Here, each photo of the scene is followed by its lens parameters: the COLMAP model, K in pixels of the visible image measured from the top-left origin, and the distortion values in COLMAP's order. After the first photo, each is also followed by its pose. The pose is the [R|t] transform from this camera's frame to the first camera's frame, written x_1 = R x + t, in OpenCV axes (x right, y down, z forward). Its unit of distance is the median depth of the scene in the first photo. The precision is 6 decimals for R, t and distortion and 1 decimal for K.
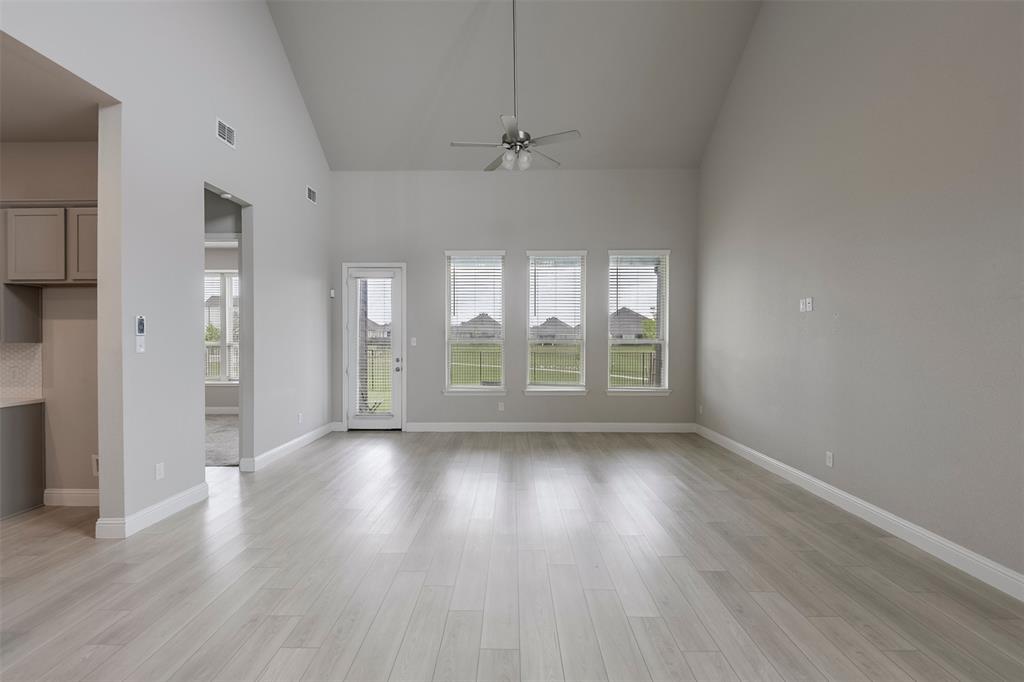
lens RADIAL K [[476.8, 0, 518.6], [0, 476.8, 342.3], [0, 0, 1]] dist [0.009467, -0.004655]
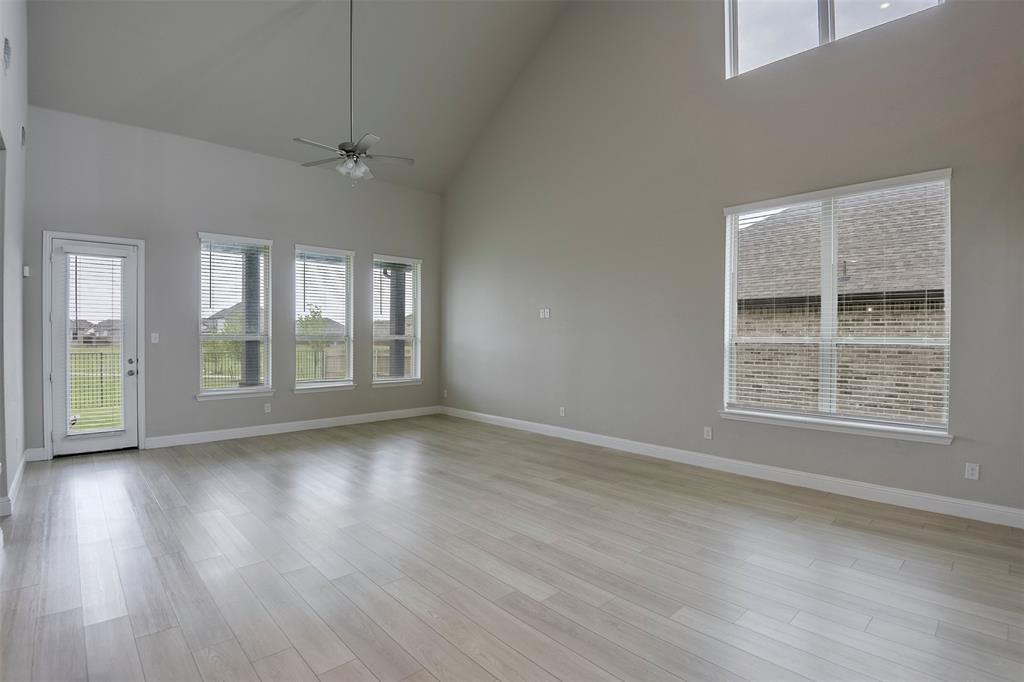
lens RADIAL K [[506.5, 0, 511.4], [0, 506.5, 345.2], [0, 0, 1]] dist [-0.018484, -0.000702]
pose [[0.715891, -0.007760, 0.698169, -0.393911], [0.003658, 0.999966, 0.007363, 0.006754], [-0.698202, -0.002718, 0.715896, -0.049450]]
